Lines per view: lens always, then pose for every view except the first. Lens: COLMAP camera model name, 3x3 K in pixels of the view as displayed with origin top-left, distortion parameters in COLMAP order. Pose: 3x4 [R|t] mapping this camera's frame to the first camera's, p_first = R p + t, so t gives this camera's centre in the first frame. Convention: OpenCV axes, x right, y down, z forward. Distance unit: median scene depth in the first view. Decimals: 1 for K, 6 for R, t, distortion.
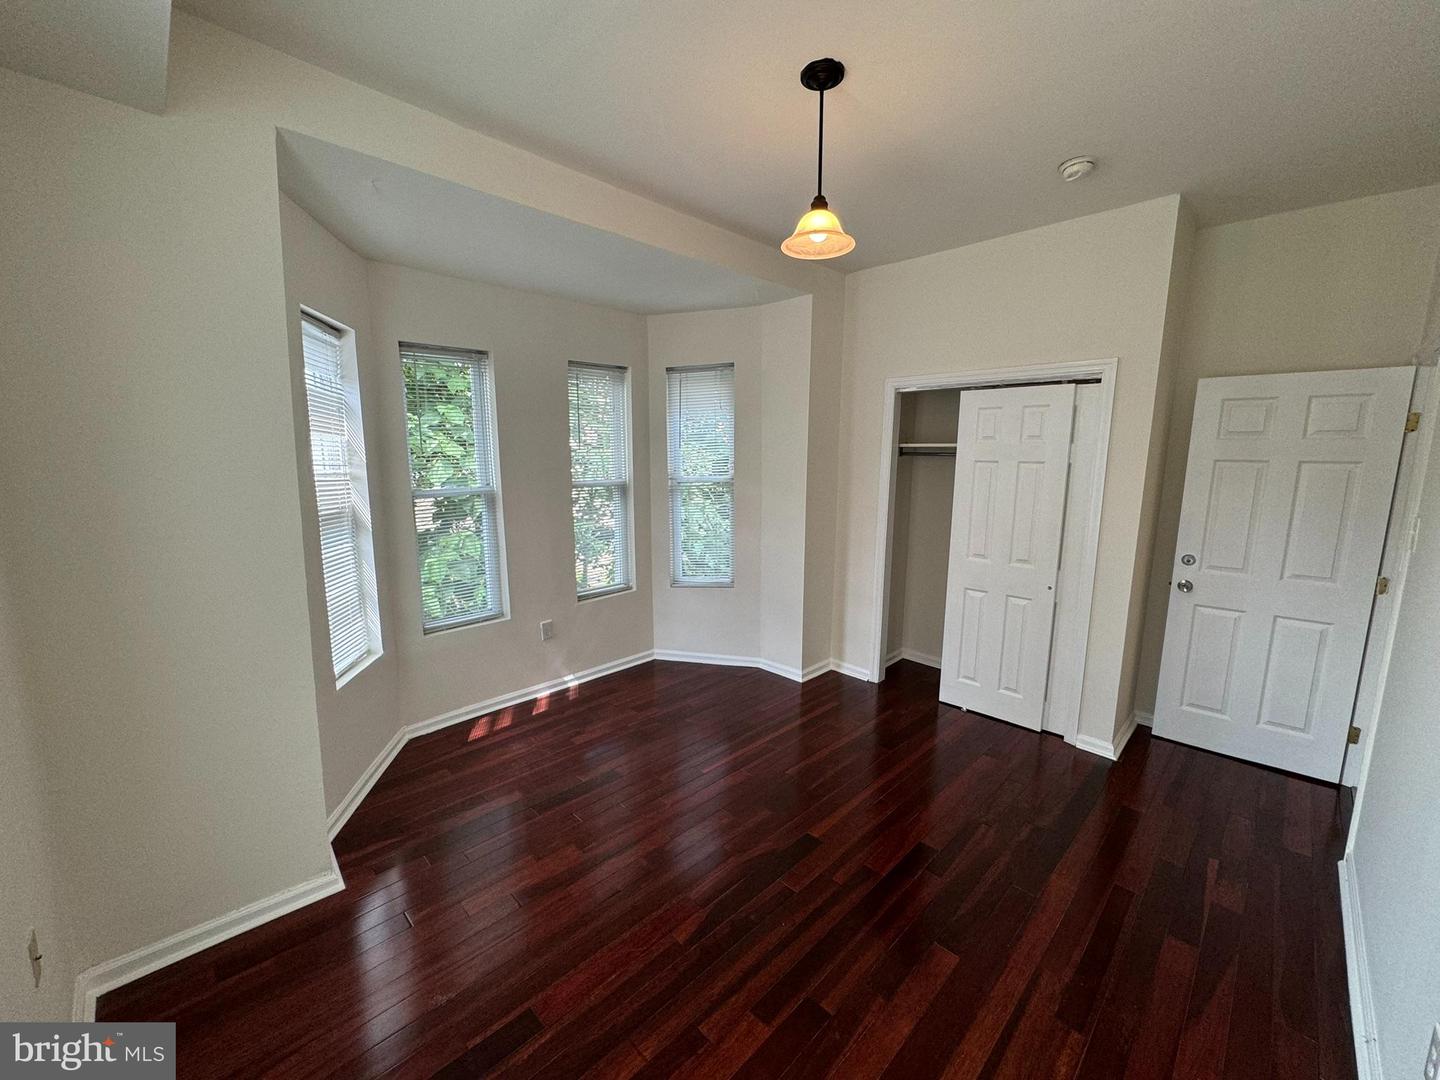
lens RADIAL K [[572.9, 0, 720.3], [0, 572.9, 541.9], [0, 0, 1]] dist [-0.003828, -0.000007]
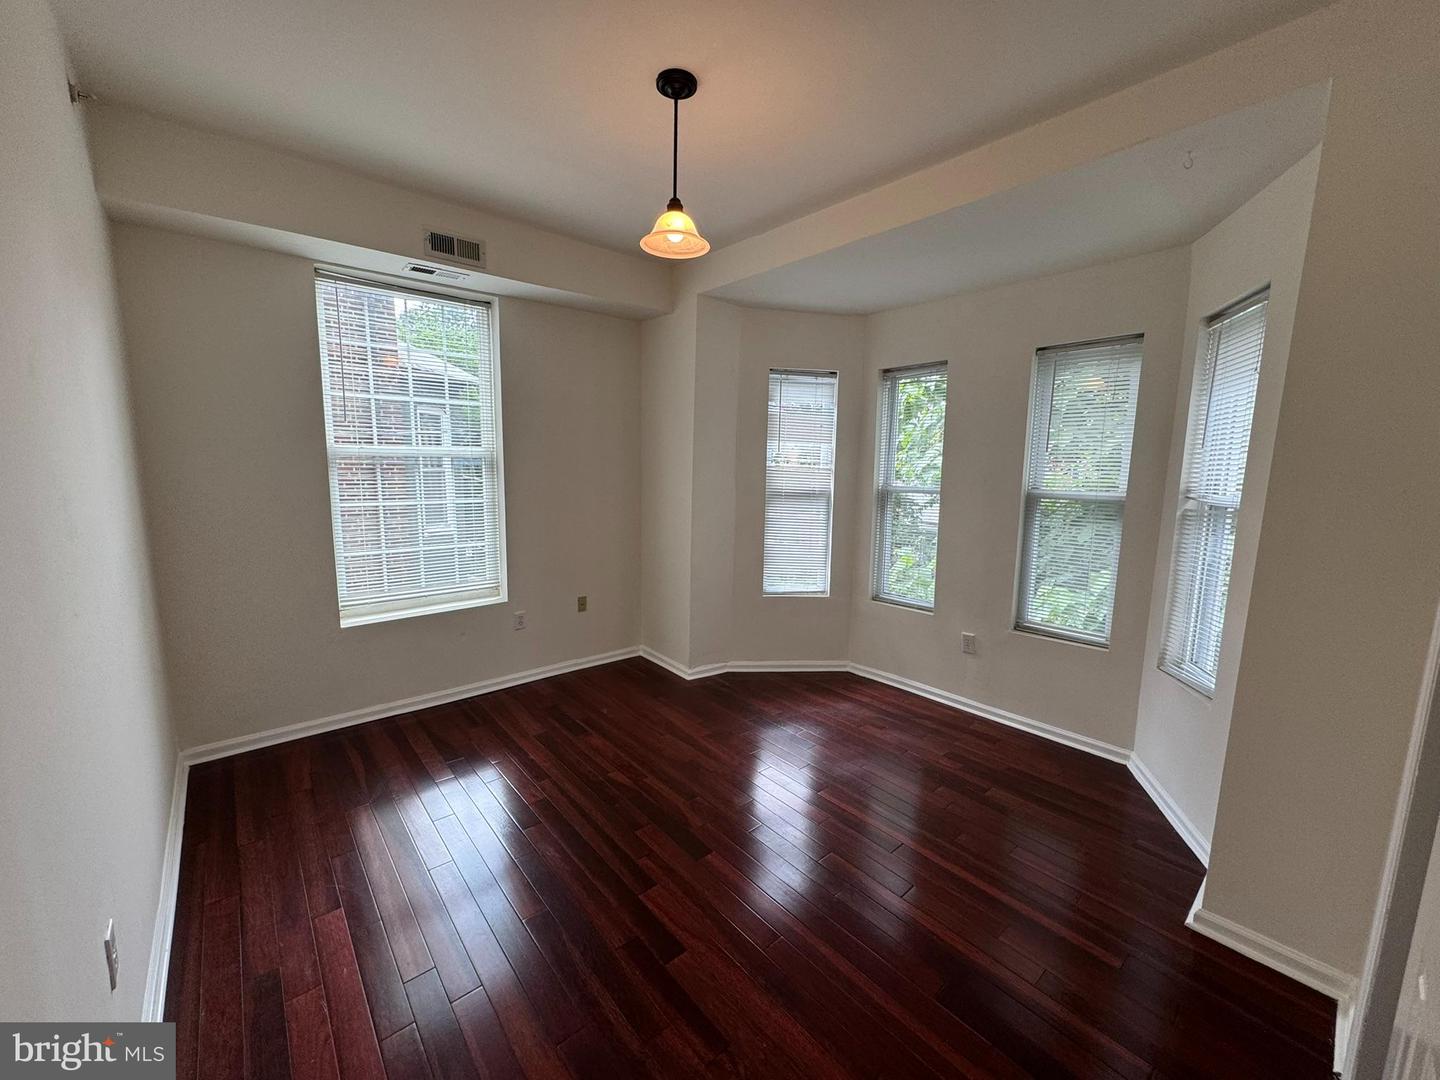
lens RADIAL K [[572.9, 0, 720.3], [0, 572.9, 541.9], [0, 0, 1]] dist [-0.003828, -0.000007]
pose [[-0.074023, 0.138949, -0.987529, 0.671507], [-0.160971, 0.975596, 0.149336, -0.089143], [0.984179, 0.170018, -0.049850, 0.642802]]
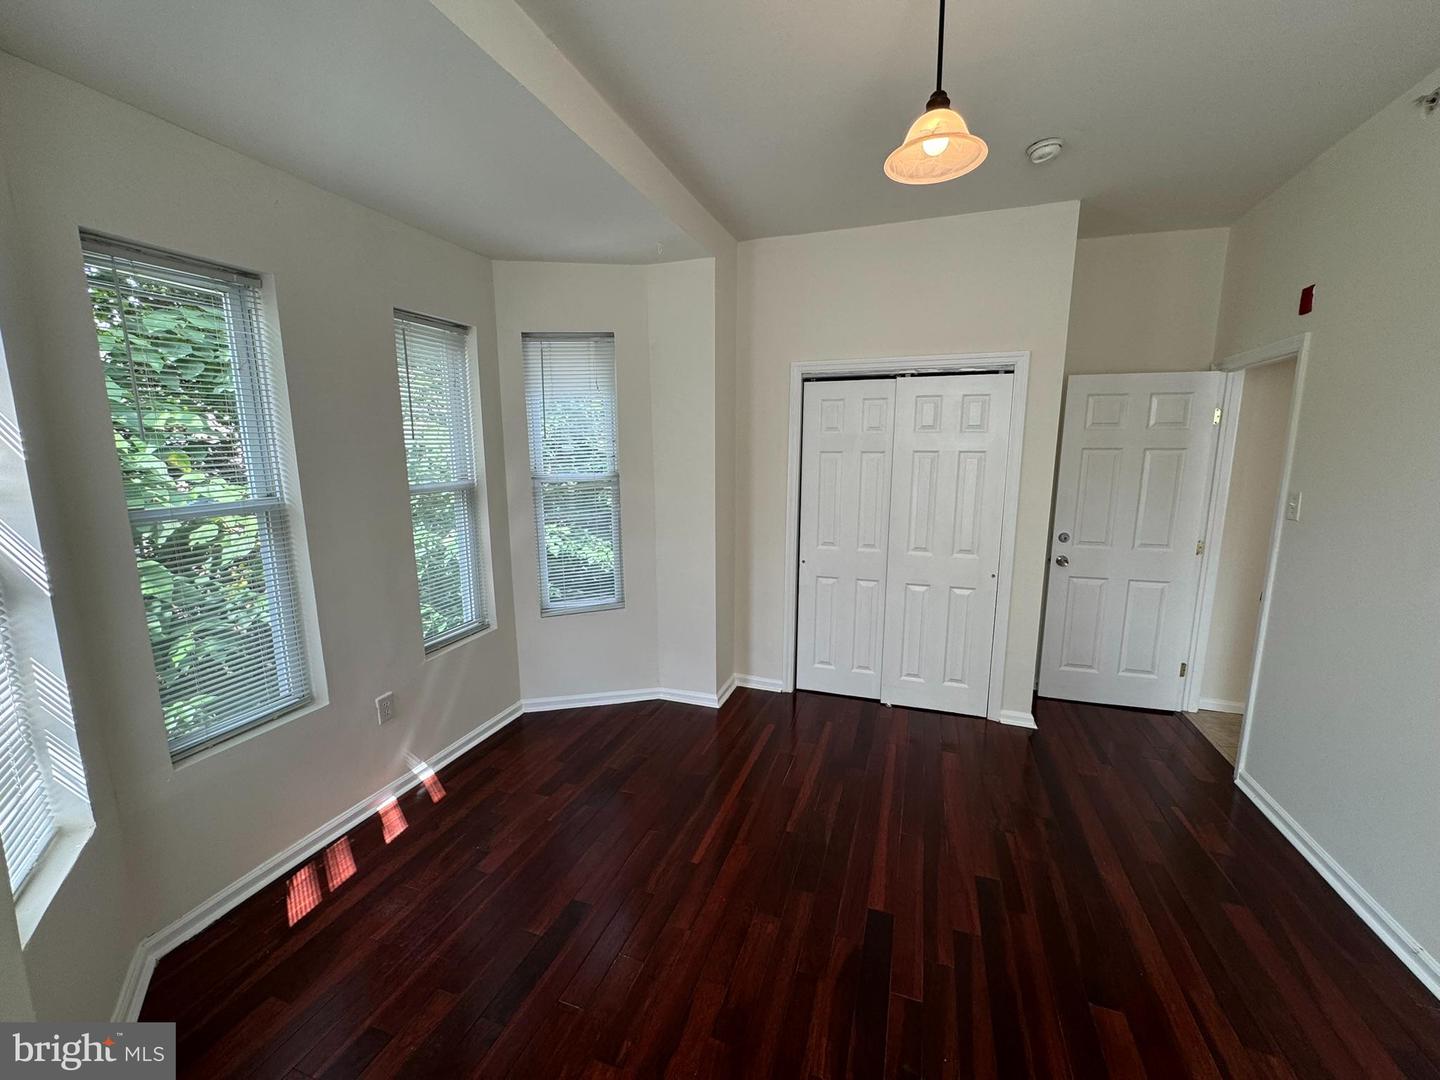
lens RADIAL K [[571.8, 0, 721.4], [0, 571.8, 541.5], [0, 0, 1]] dist [-0.001002, 0.000125]
pose [[0.901426, -0.074457, 0.426482, -0.227572], [0.071157, 0.997184, 0.023692, -0.030198], [-0.427045, 0.008990, 0.904186, 0.231842]]
